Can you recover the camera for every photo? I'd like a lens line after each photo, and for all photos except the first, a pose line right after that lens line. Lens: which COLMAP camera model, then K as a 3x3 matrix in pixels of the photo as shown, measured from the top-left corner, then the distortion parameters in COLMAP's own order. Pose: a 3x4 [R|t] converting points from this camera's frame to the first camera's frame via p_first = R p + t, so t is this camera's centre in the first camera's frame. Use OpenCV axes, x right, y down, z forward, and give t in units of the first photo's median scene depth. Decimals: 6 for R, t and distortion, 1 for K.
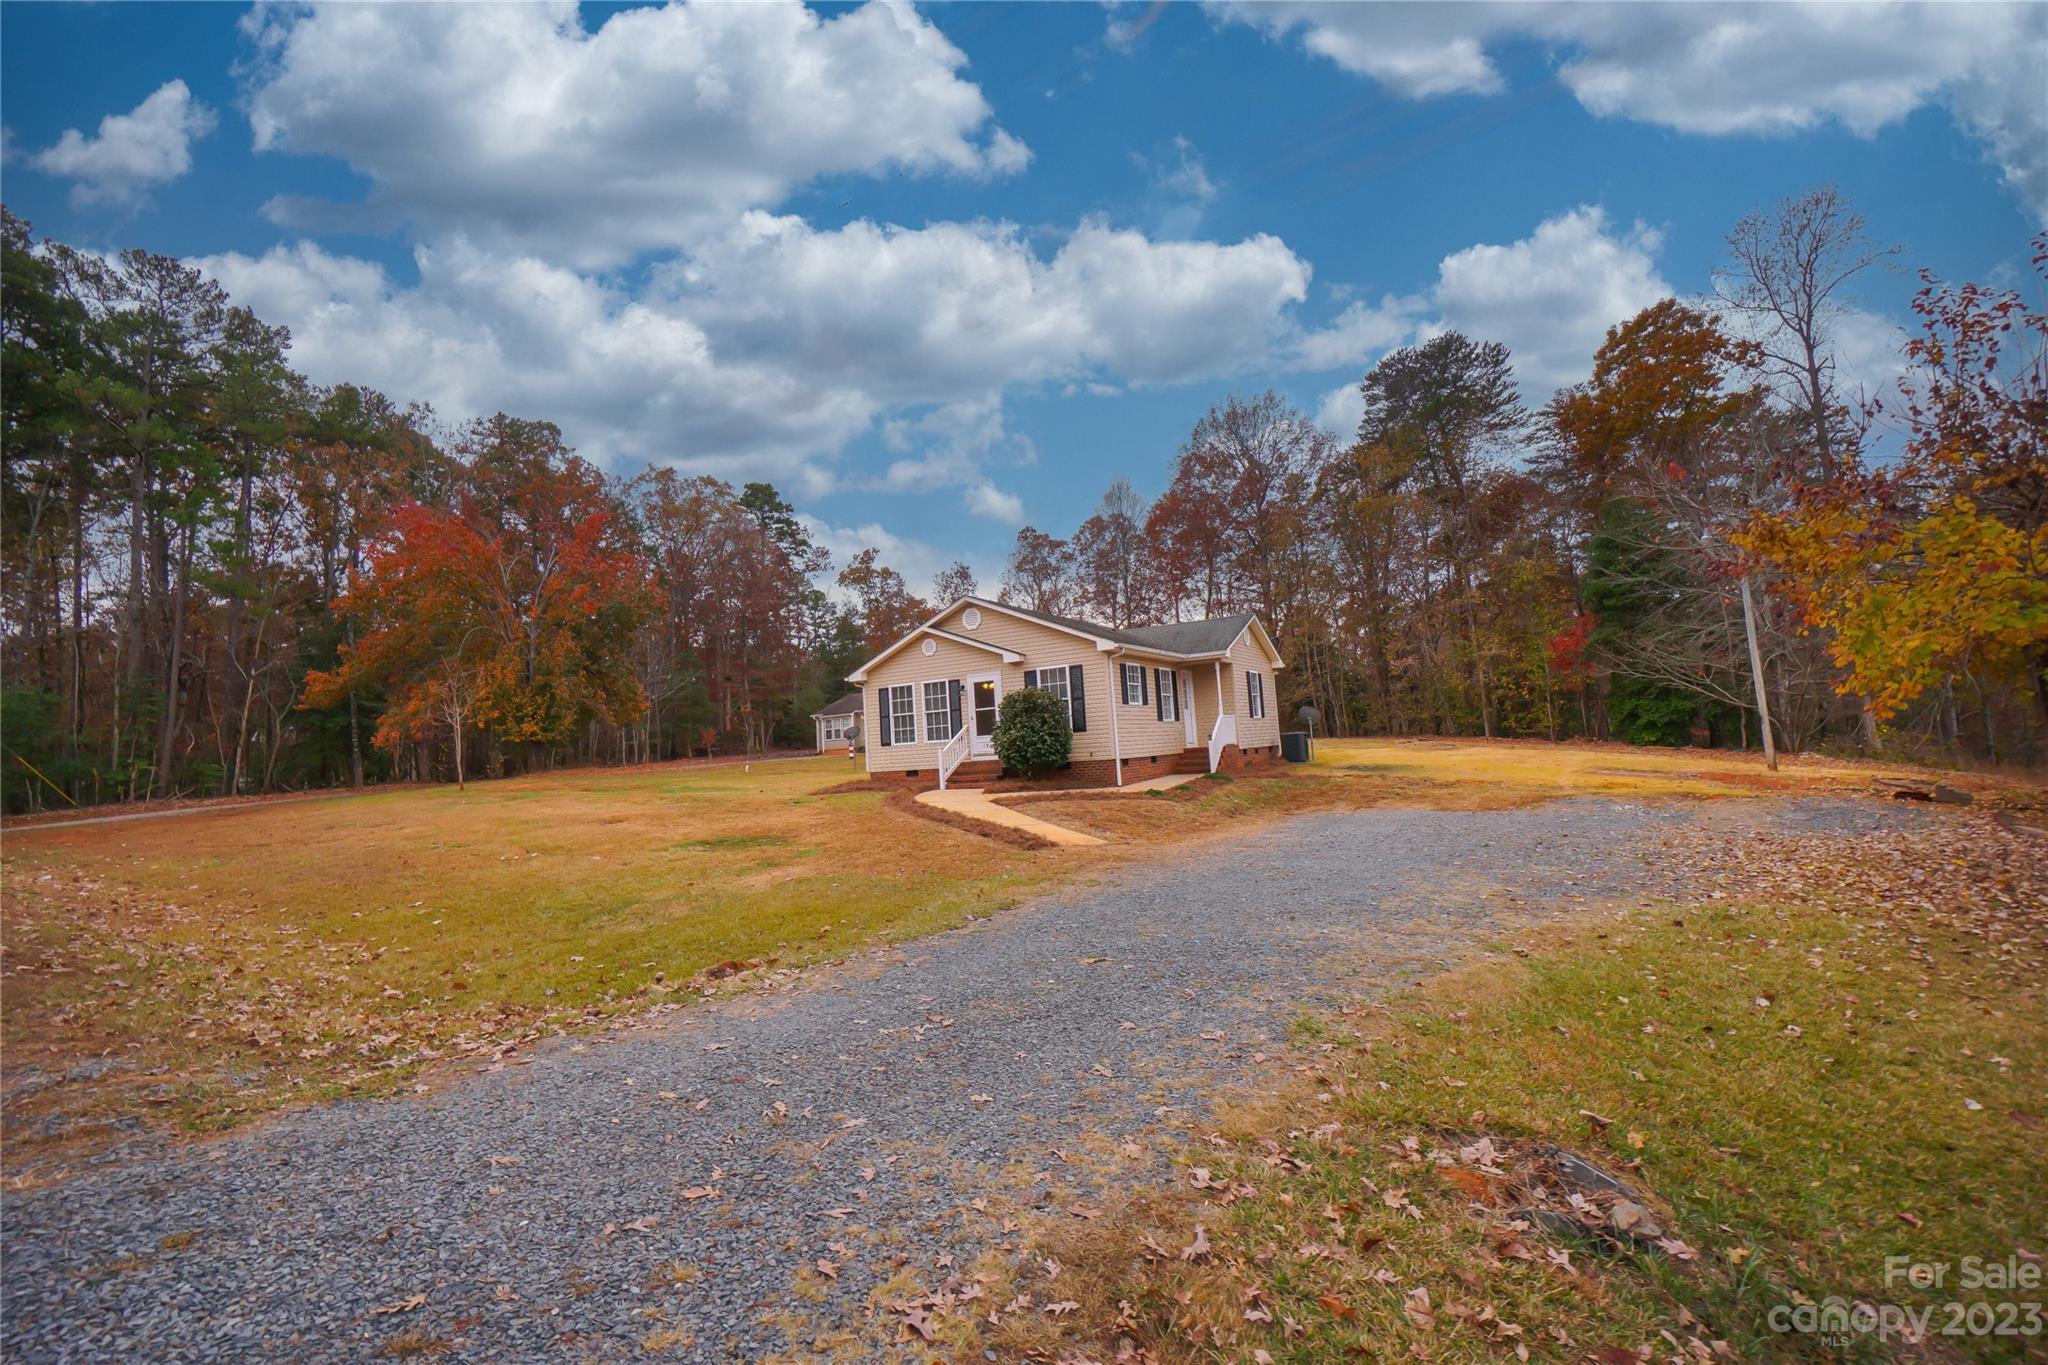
lens RADIAL K [[950.2, 0, 999.1], [0, 950.2, 644.9], [0, 0, 1]] dist [-0.003554, 0.000674]
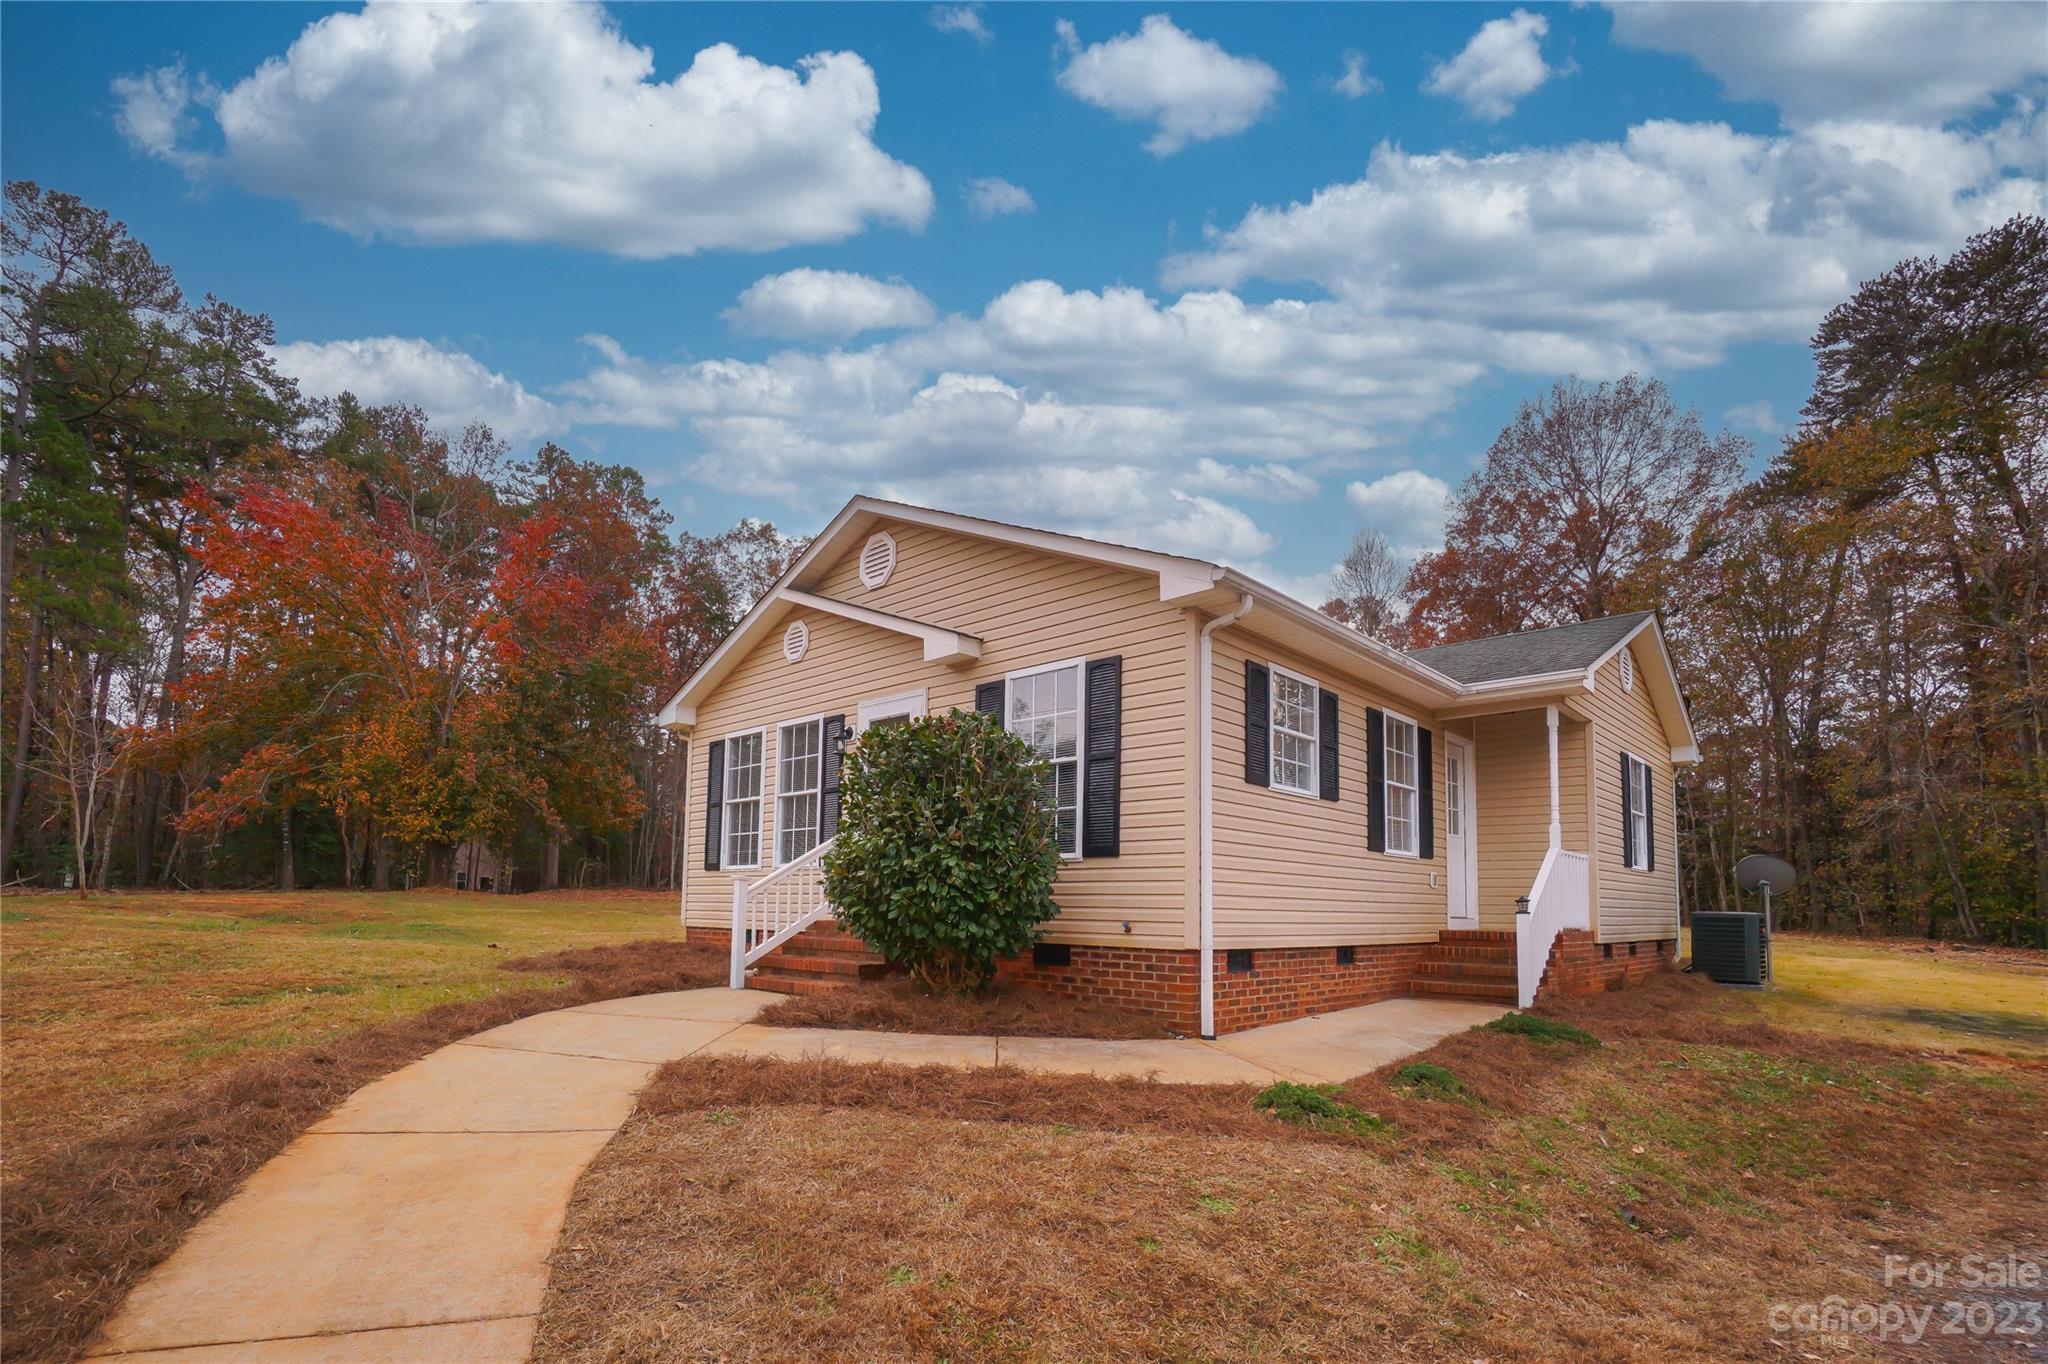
lens RADIAL K [[1091.2, 0, 931.9], [0, 1091.2, 812.3], [0, 0, 1]] dist [-0.003107, 0.000138]
pose [[0.966653, 0.054083, -0.250315, 0.107039], [-0.046194, 0.998236, 0.037289, 0.056463], [0.251890, -0.024482, 0.967446, 0.541048]]
